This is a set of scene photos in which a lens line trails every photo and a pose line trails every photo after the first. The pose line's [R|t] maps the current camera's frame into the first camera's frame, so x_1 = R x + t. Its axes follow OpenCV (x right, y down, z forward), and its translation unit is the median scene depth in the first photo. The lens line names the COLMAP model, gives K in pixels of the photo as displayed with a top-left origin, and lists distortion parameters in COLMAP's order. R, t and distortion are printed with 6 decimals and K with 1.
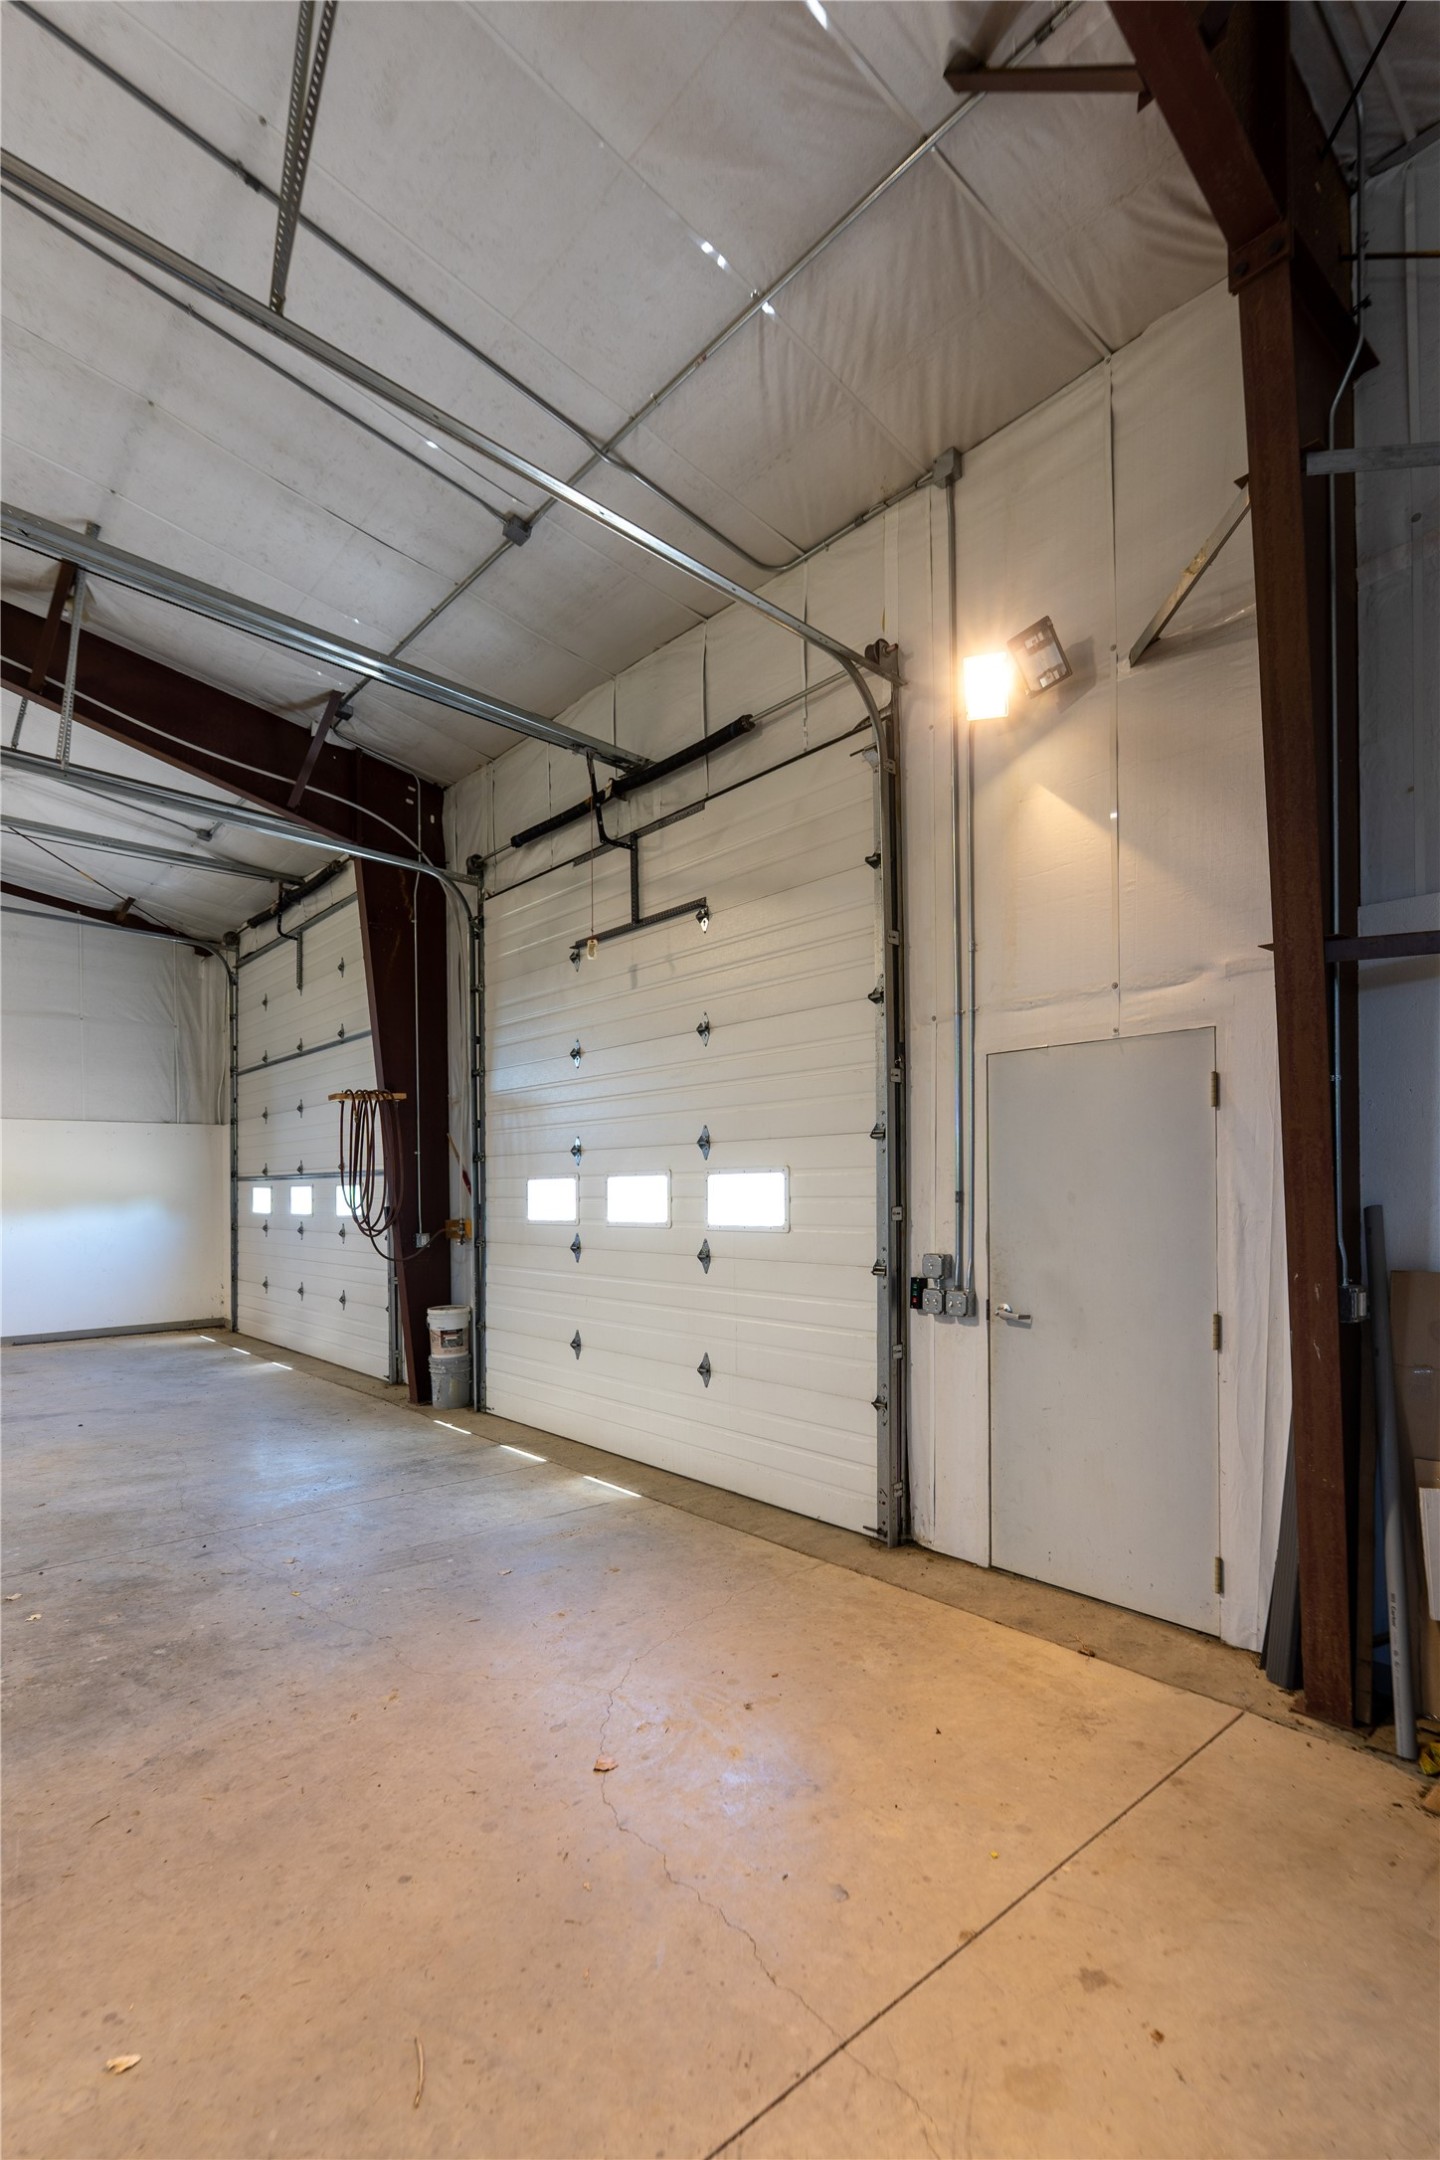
lens RADIAL K [[995.7, 0, 715.3], [0, 995.7, 1185.7], [0, 0, 1]] dist [-0.009915, 0.000473]
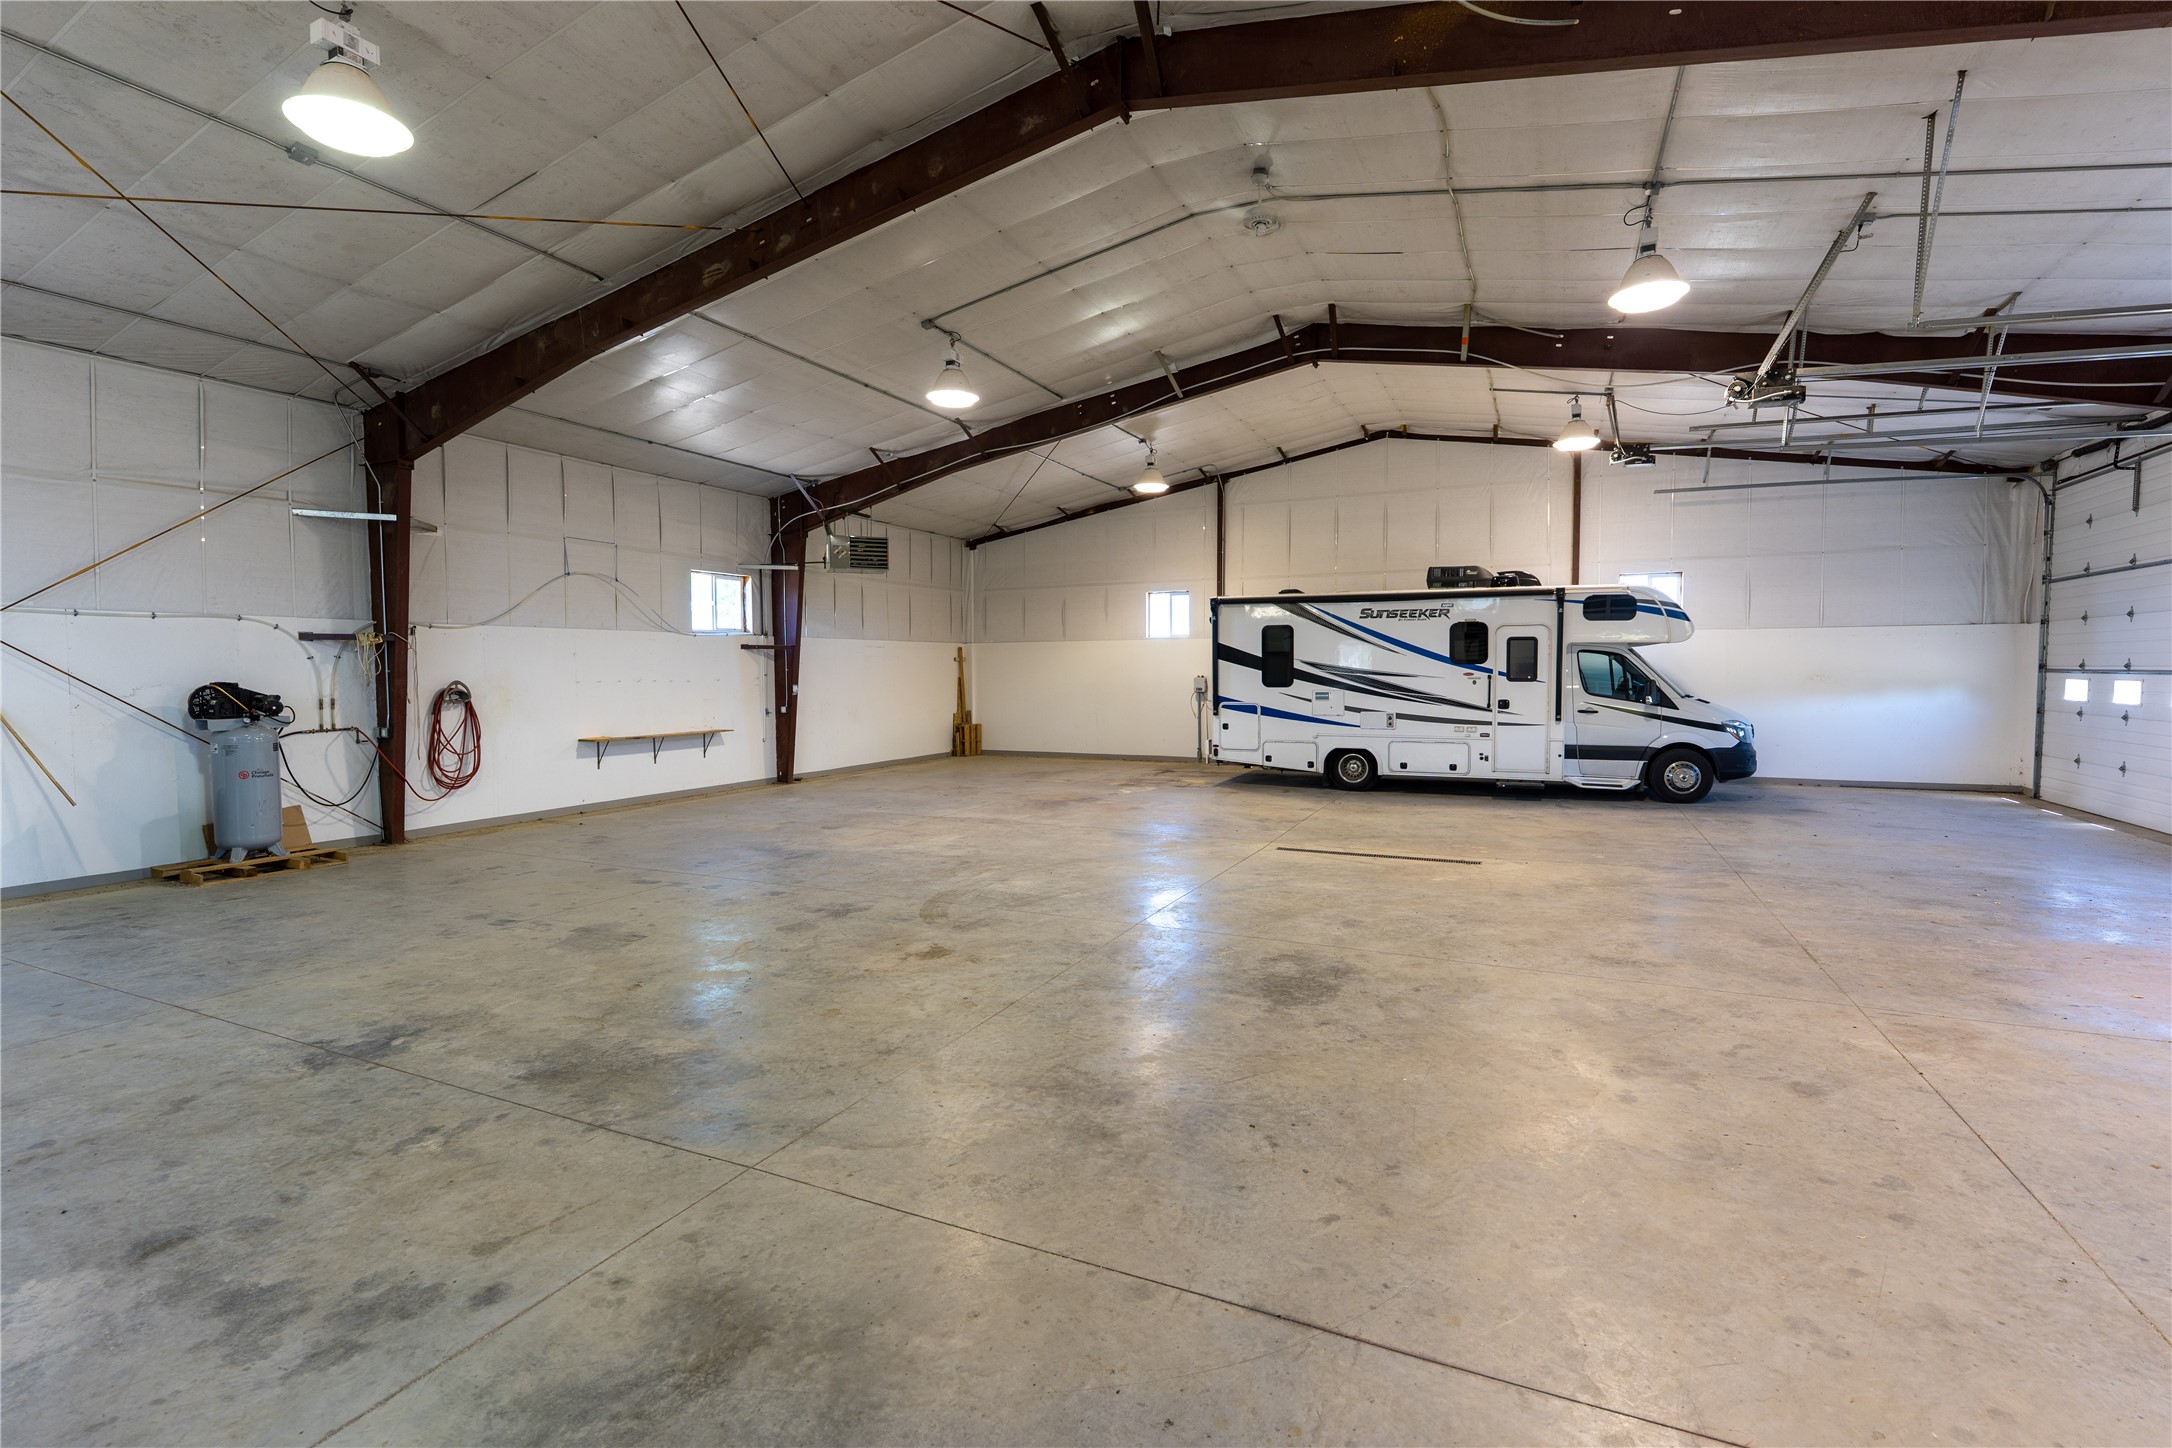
lens RADIAL K [[976.5, 0, 1090.6], [0, 976.5, 715.6], [0, 0, 1]] dist [-0.009134, 0.004255]
pose [[0.393189, 0.052633, -0.917950, 0.218351], [0.006791, 0.998167, 0.060141, -0.048153], [0.919432, -0.029881, 0.392111, -0.798740]]
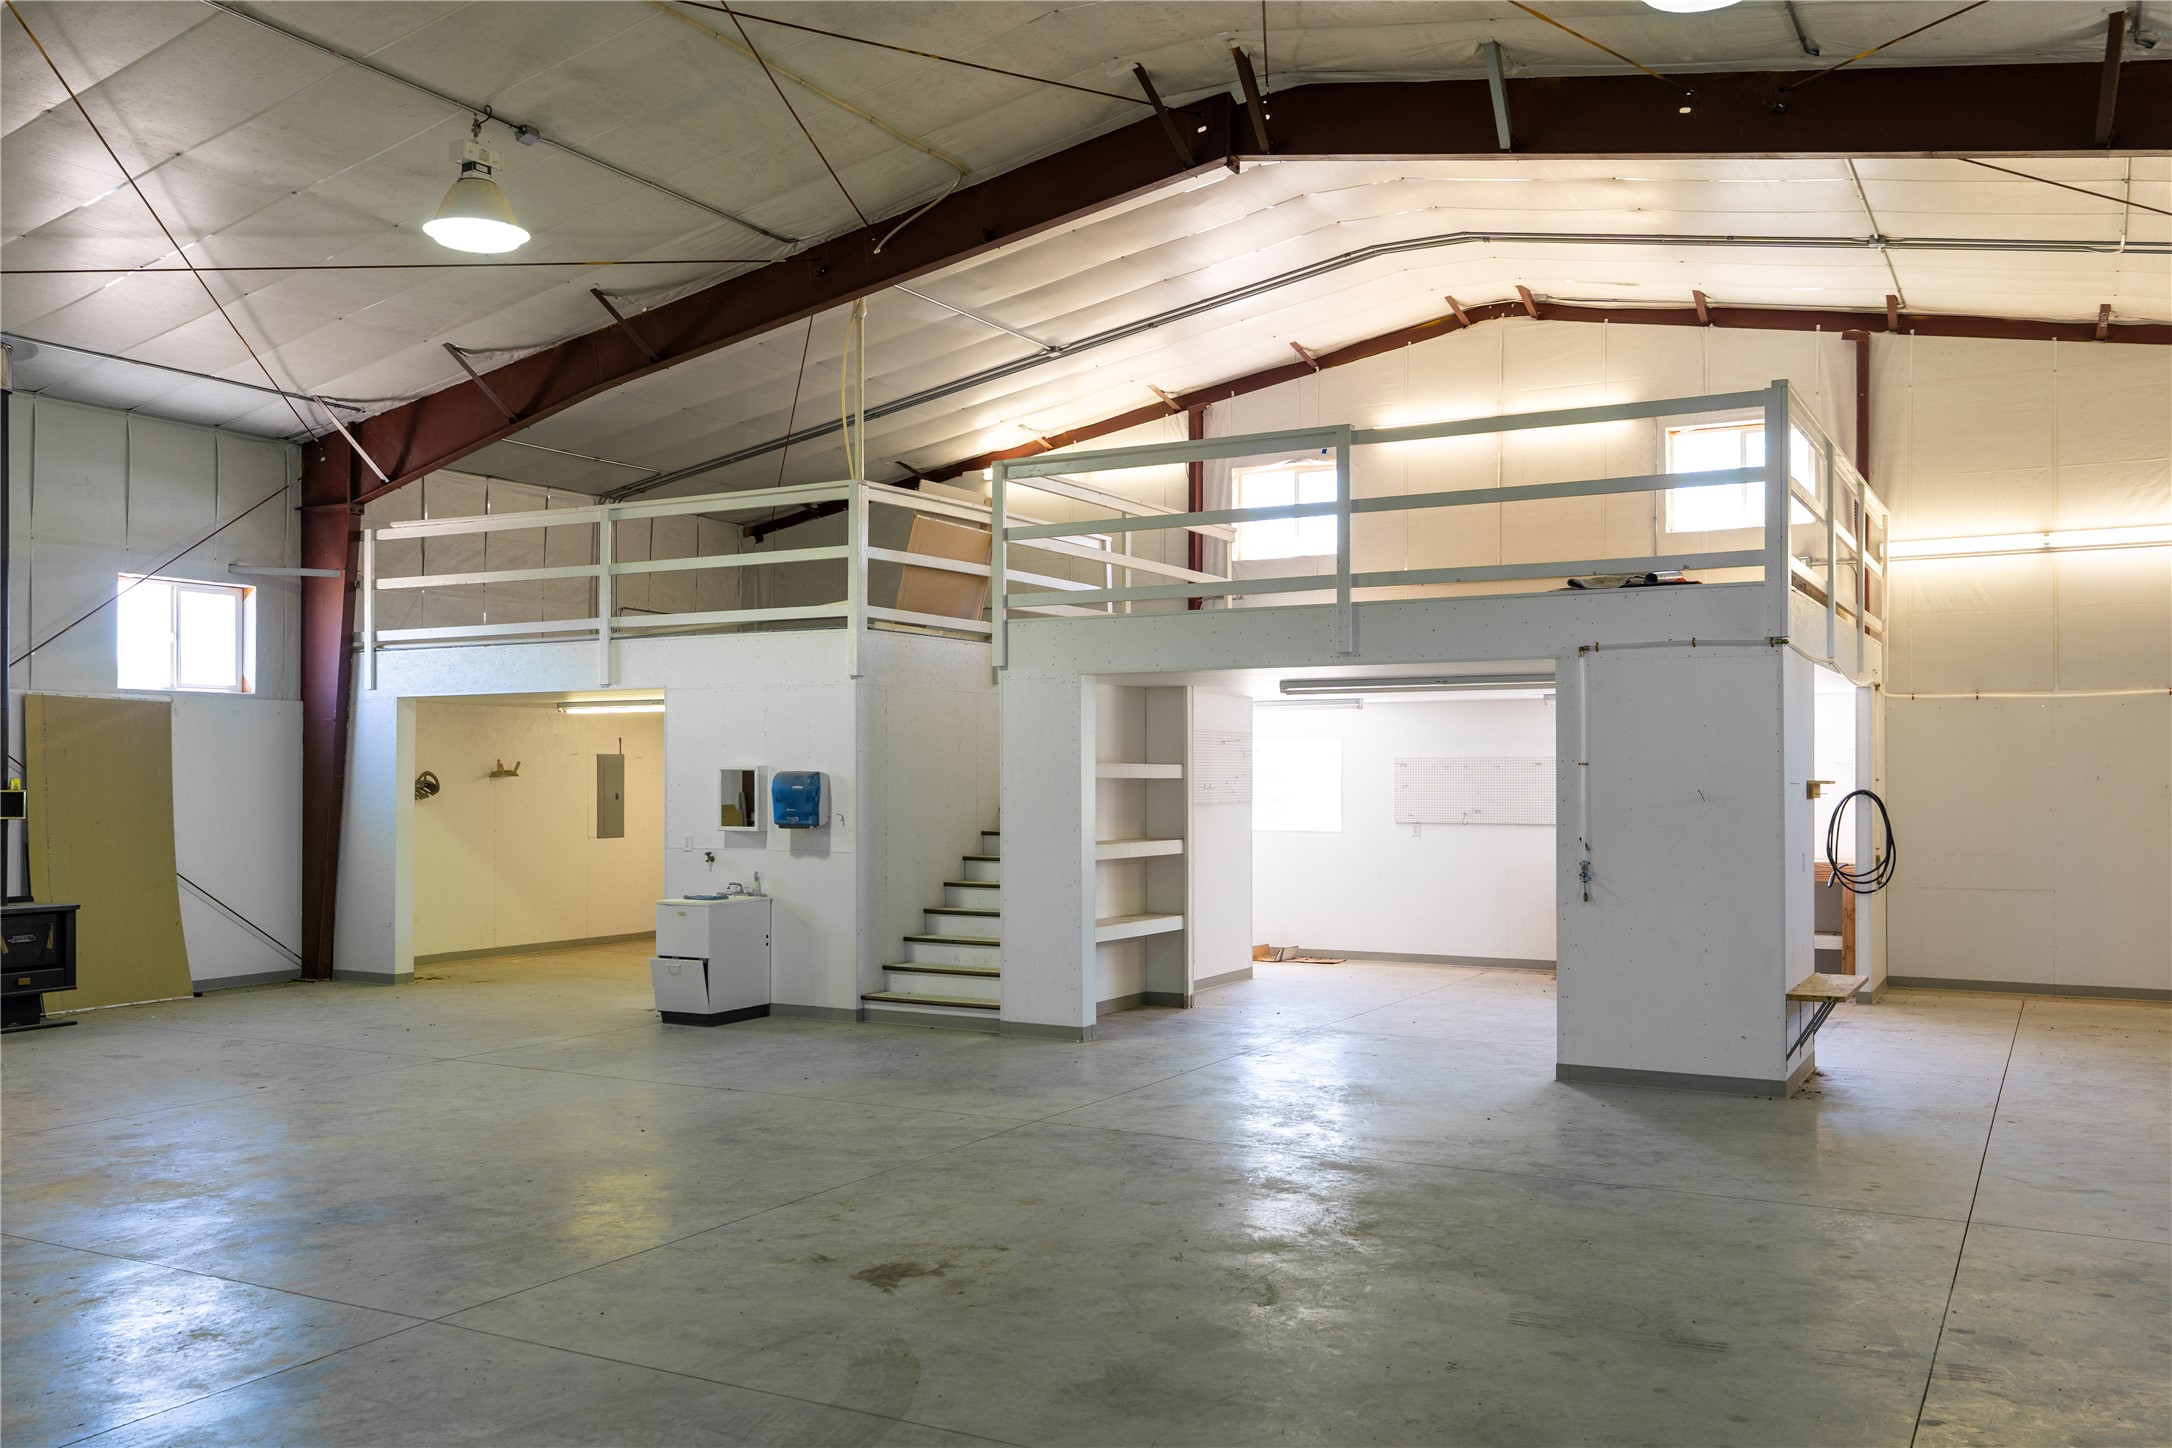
lens RADIAL K [[1787.0, 0, 1093.8], [0, 1787.0, 758.3], [0, 0, 1]] dist [0.011405, -0.004201]
pose [[-0.332666, 0.019518, 0.942843, -1.524146], [-0.000682, 0.999781, -0.020937, -0.014114], [-0.943045, -0.007608, -0.332579, -0.384066]]
